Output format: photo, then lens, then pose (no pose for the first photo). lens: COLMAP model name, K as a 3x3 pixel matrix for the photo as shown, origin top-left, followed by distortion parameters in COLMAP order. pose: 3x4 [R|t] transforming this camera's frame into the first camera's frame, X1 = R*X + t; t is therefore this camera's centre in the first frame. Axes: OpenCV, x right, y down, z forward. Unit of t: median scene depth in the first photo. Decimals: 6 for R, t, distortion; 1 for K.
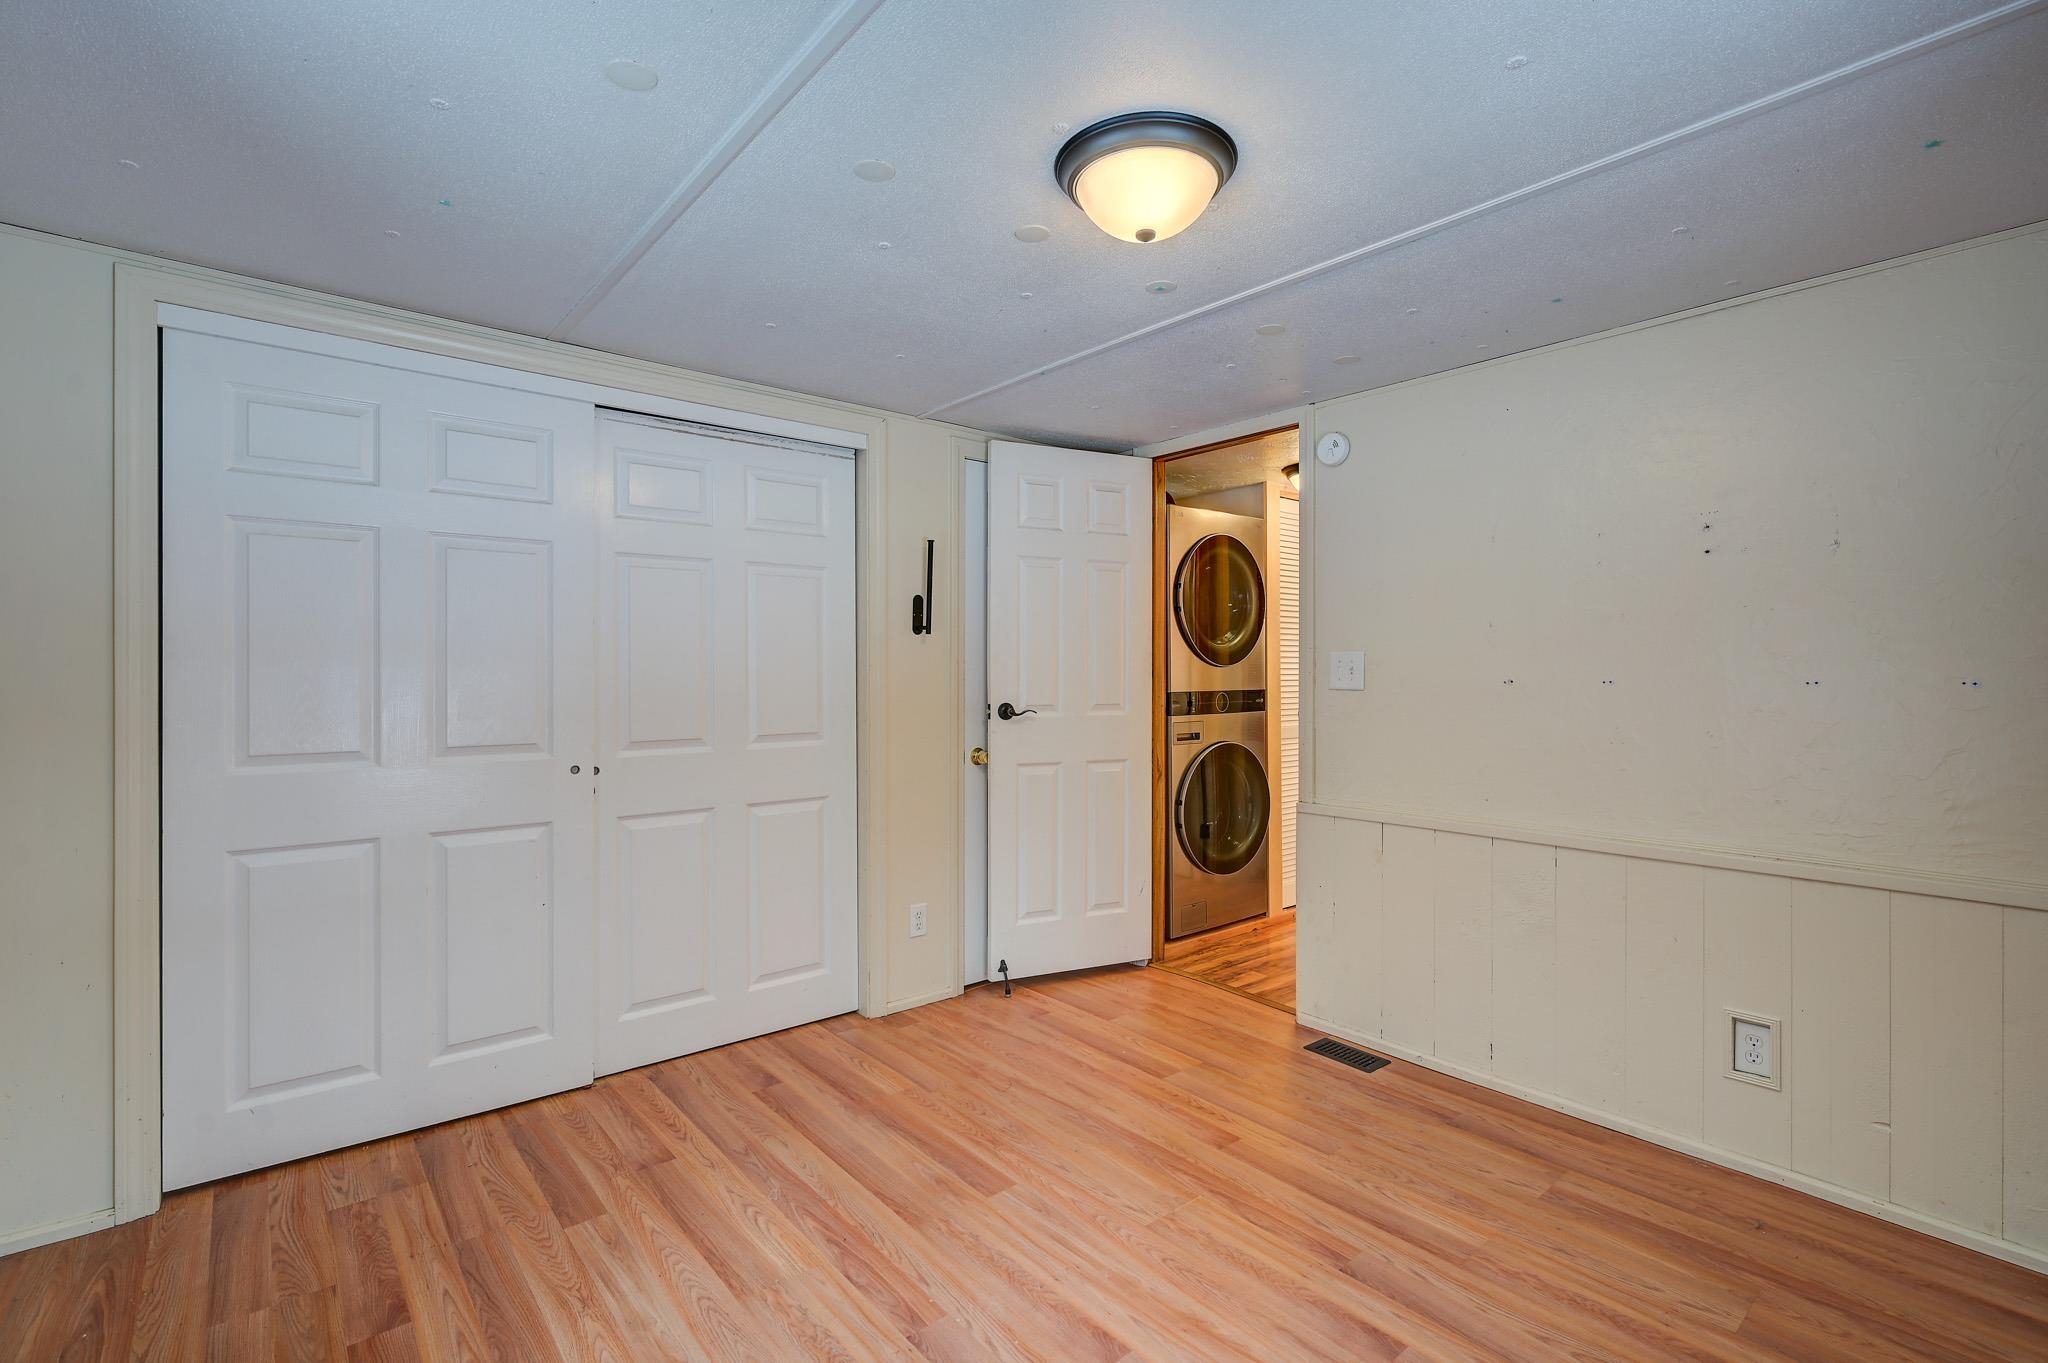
lens RADIAL K [[928.2, 0, 1027.9], [0, 928.2, 672.4], [0, 0, 1]] dist [-0.002471, -0.000047]
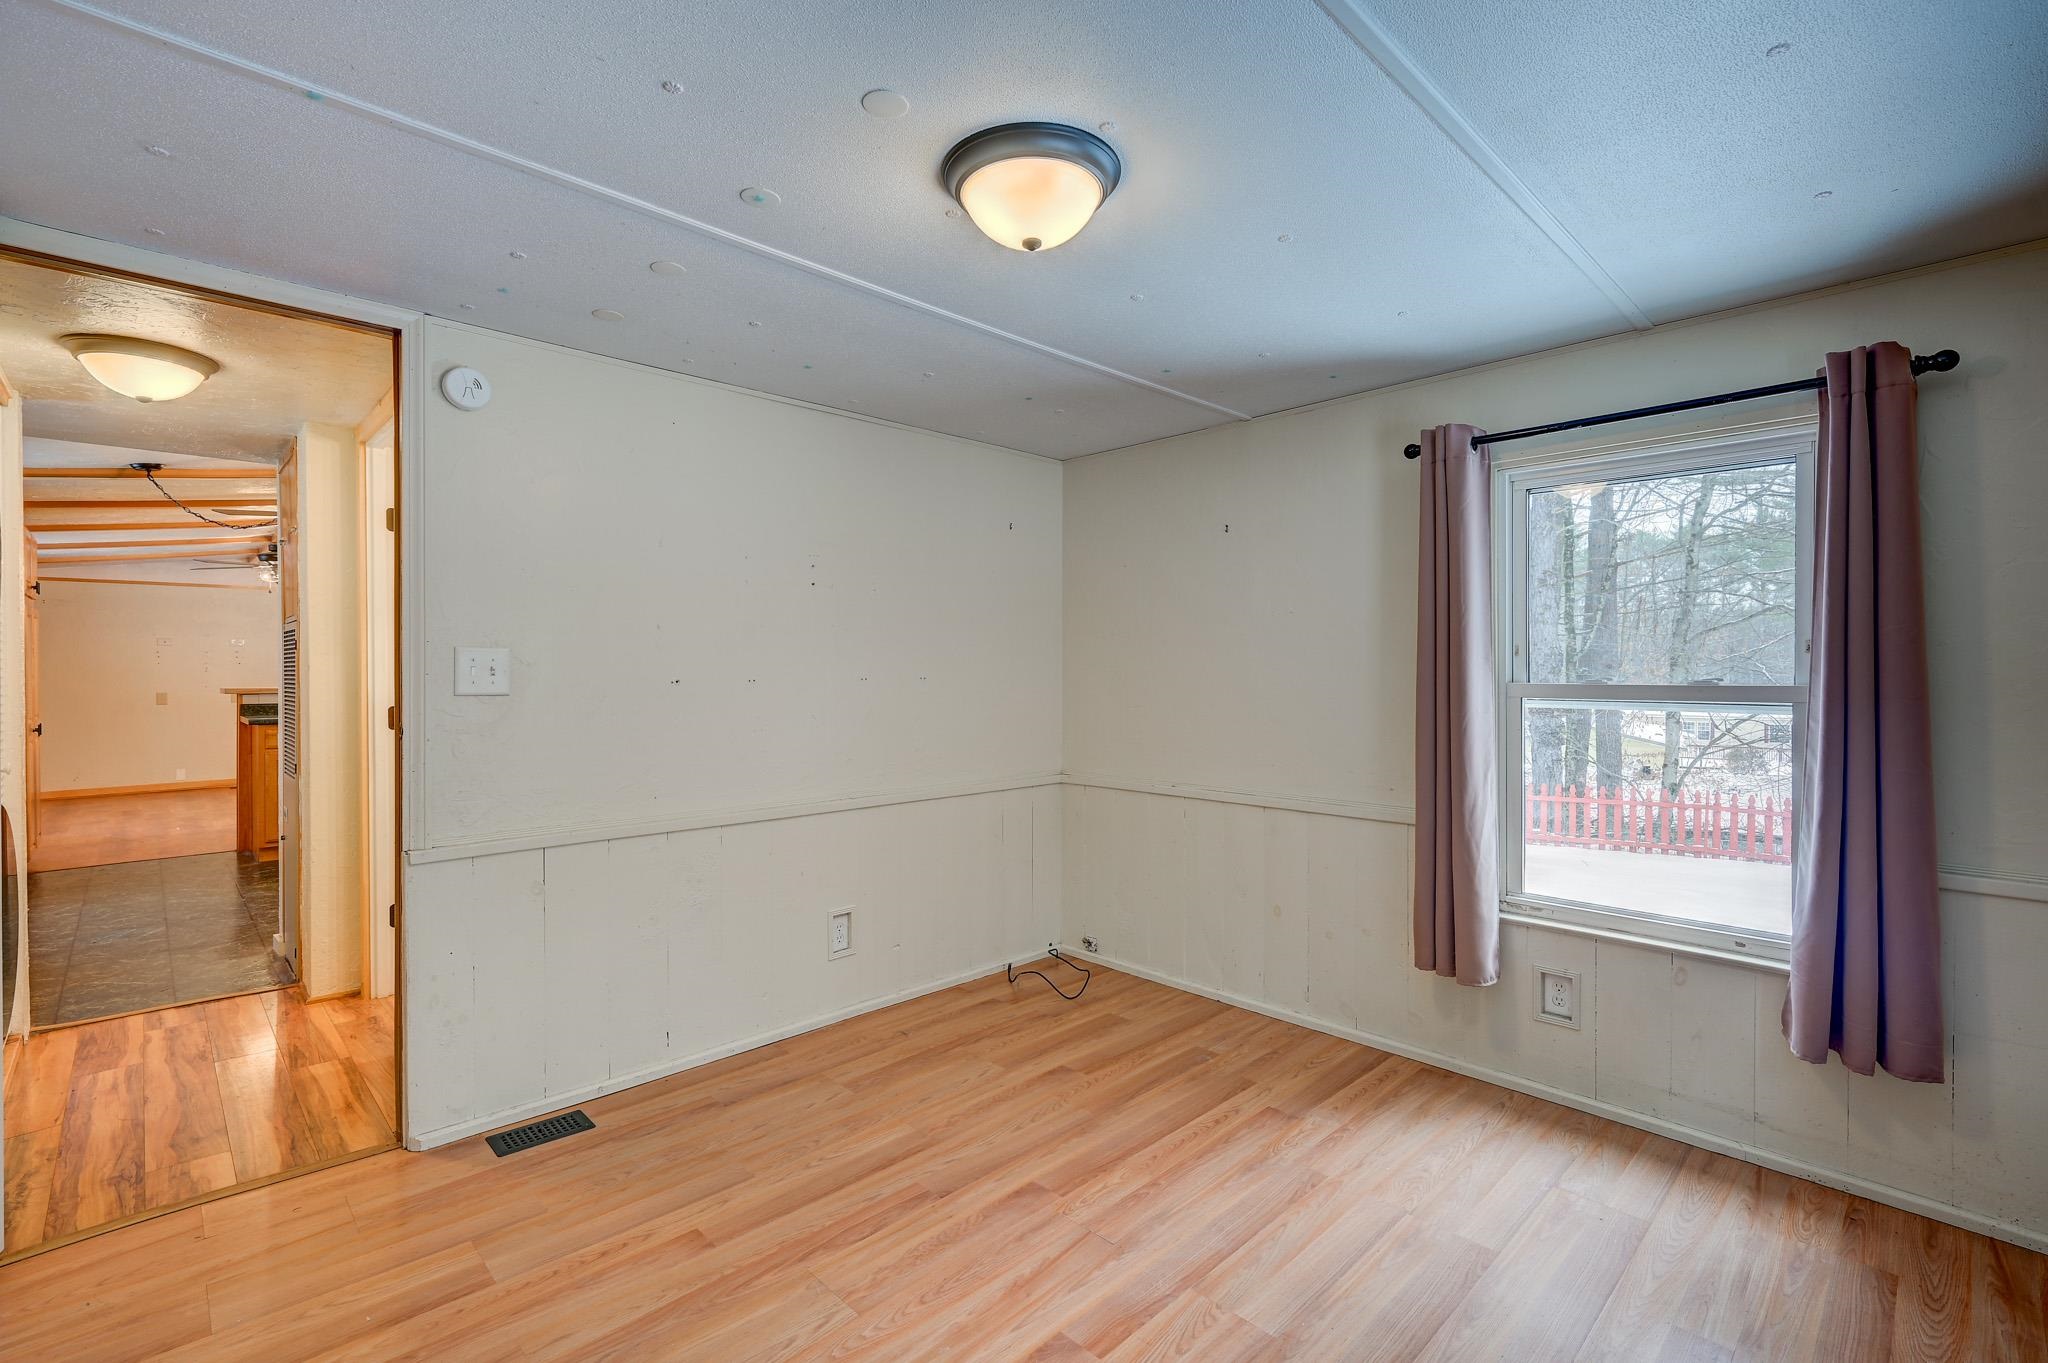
lens RADIAL K [[910.8, 0, 1025.6], [0, 910.8, 673.5], [0, 0, 1]] dist [-0.000964, 0.000630]
pose [[-0.067202, -0.004076, 0.997731, -0.654890], [0.002724, 0.999987, 0.004269, -0.003627], [-0.997736, 0.003004, -0.067190, 0.809794]]
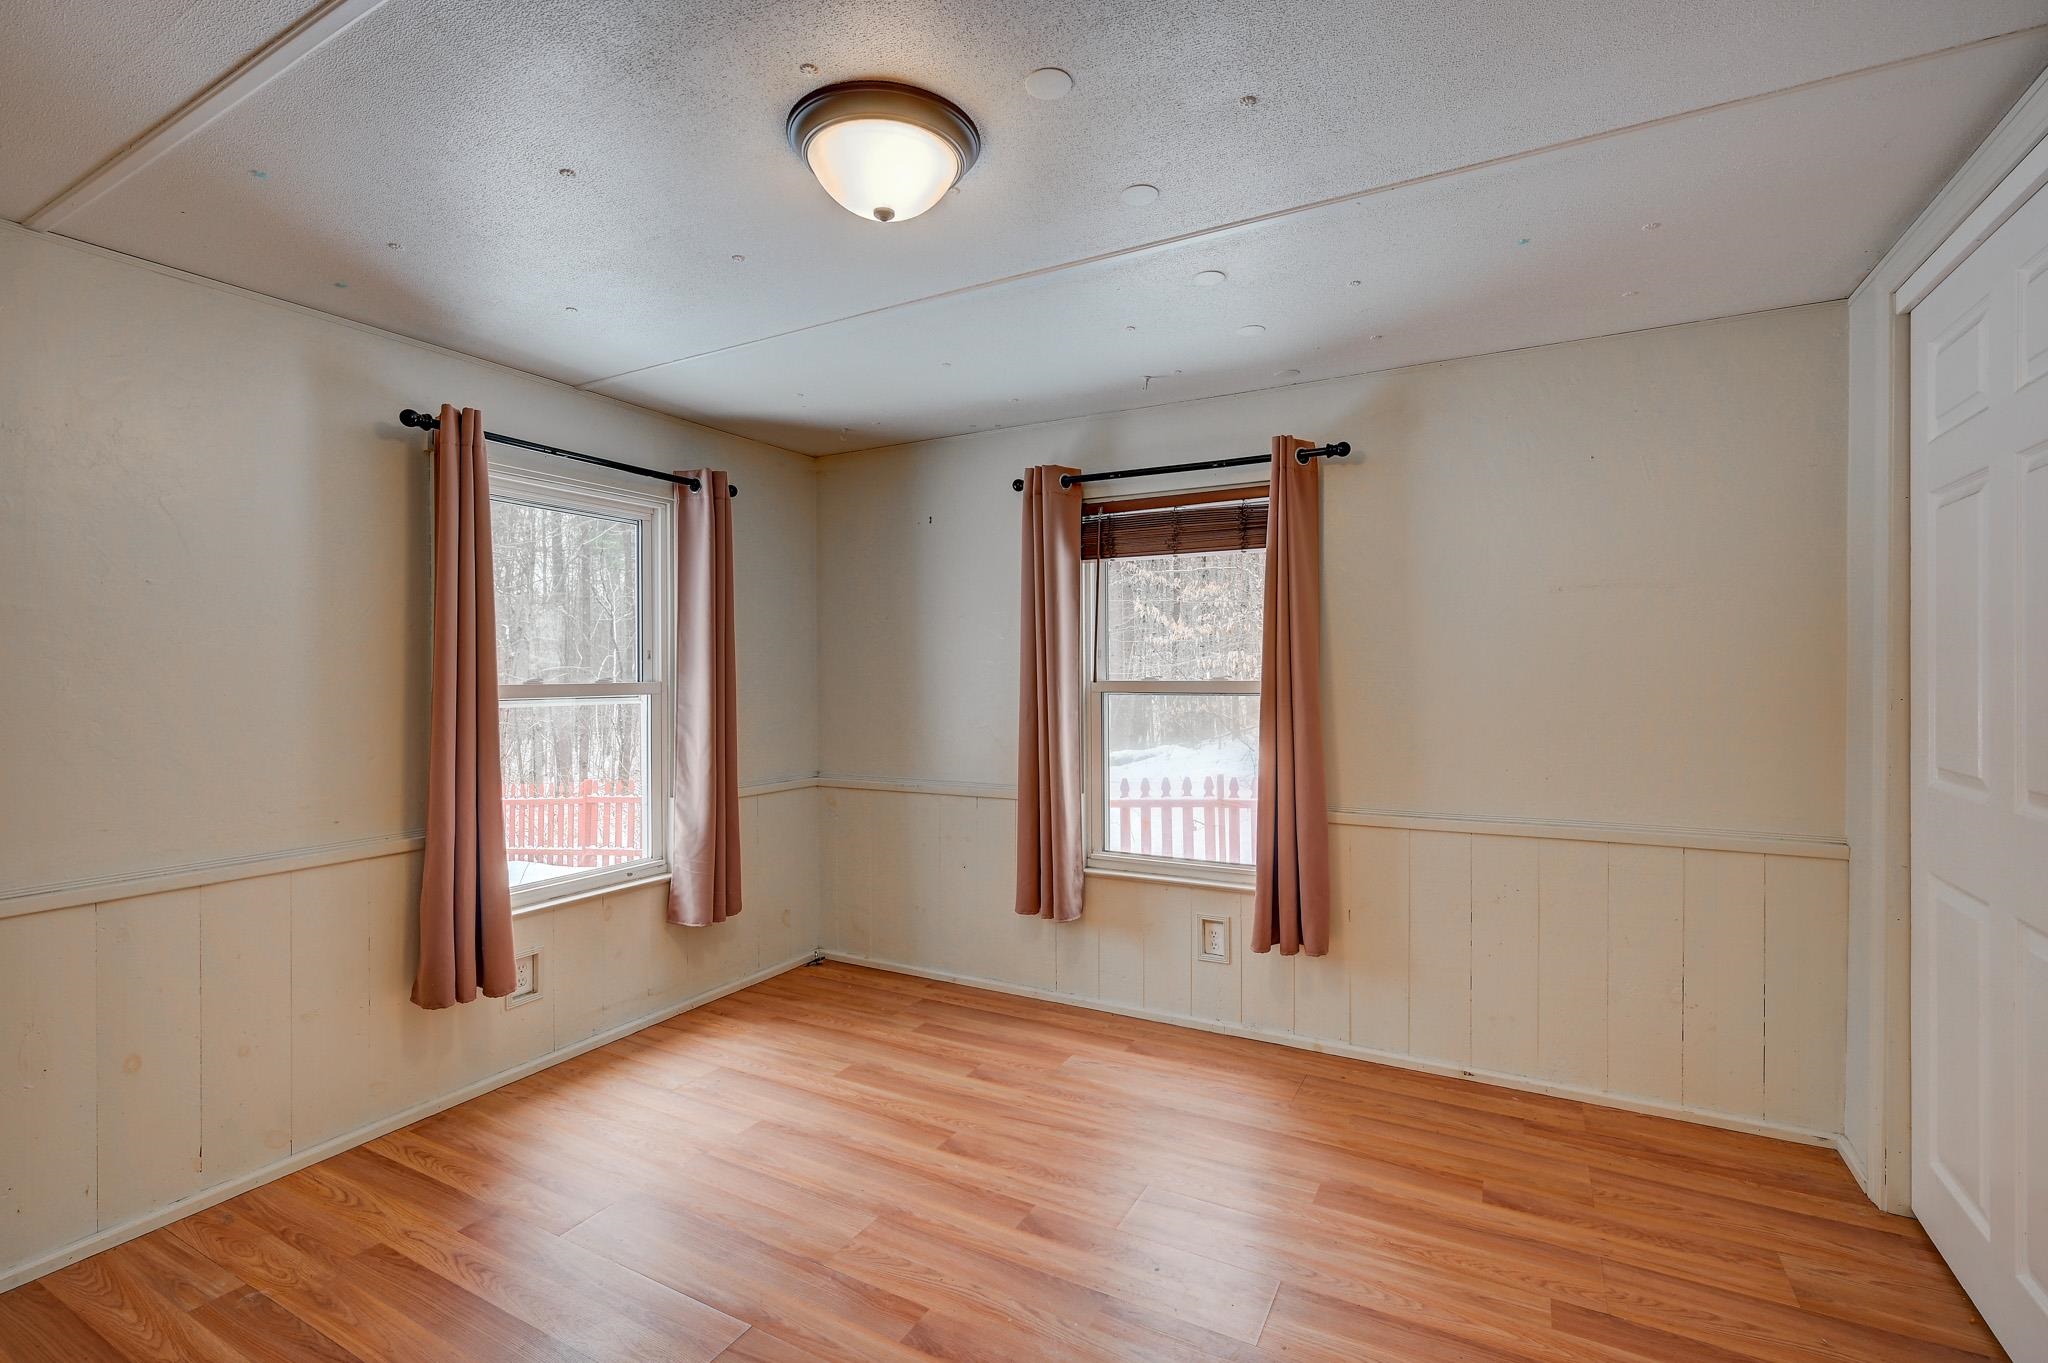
lens RADIAL K [[910.8, 0, 1025.6], [0, 910.8, 673.5], [0, 0, 1]] dist [-0.000964, 0.000630]
pose [[-0.933556, 0.004479, -0.358403, 0.247439], [0.002768, 0.999982, 0.005288, -0.003384], [0.358420, 0.003945, -0.933552, 1.448723]]
